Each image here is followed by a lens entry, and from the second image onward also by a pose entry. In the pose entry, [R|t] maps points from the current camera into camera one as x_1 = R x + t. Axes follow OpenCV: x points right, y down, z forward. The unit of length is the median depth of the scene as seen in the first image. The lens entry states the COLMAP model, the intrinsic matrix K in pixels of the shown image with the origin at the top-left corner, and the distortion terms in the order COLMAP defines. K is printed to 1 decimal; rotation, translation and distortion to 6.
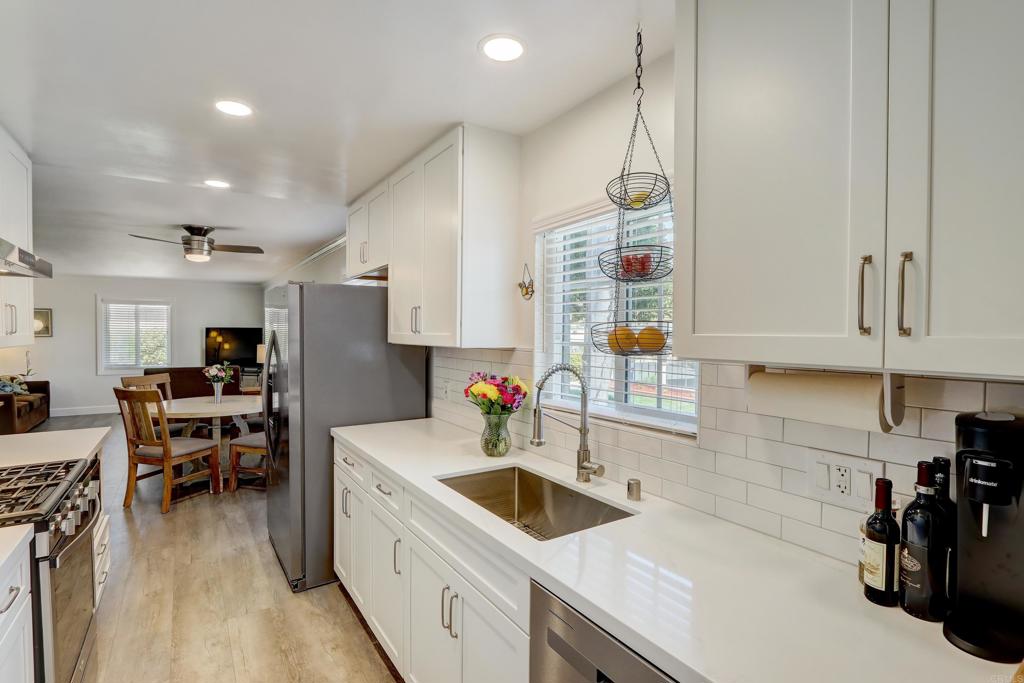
lens RADIAL K [[487.9, 0, 510.8], [0, 487.9, 343.5], [0, 0, 1]] dist [-0.000112, -0.000090]
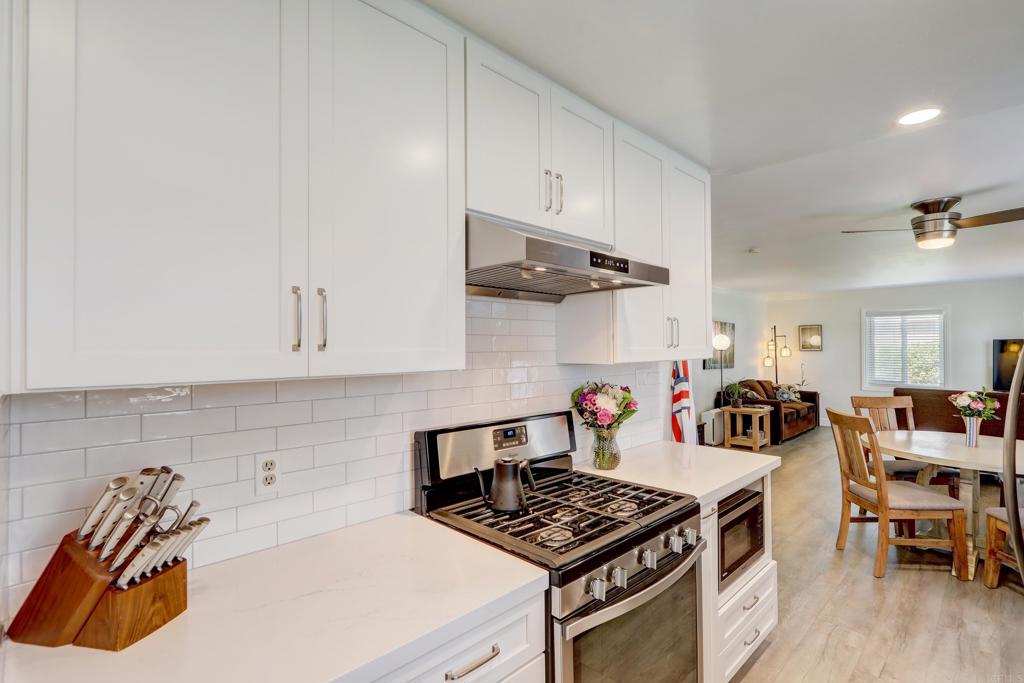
lens RADIAL K [[487.9, 0, 510.8], [0, 487.9, 343.5], [0, 0, 1]] dist [-0.000112, -0.000090]
pose [[0.198085, -0.010919, -0.980124, -0.051221], [-0.018300, 0.999722, -0.014836, -0.002858], [0.980014, 0.020875, 0.197830, 0.233967]]
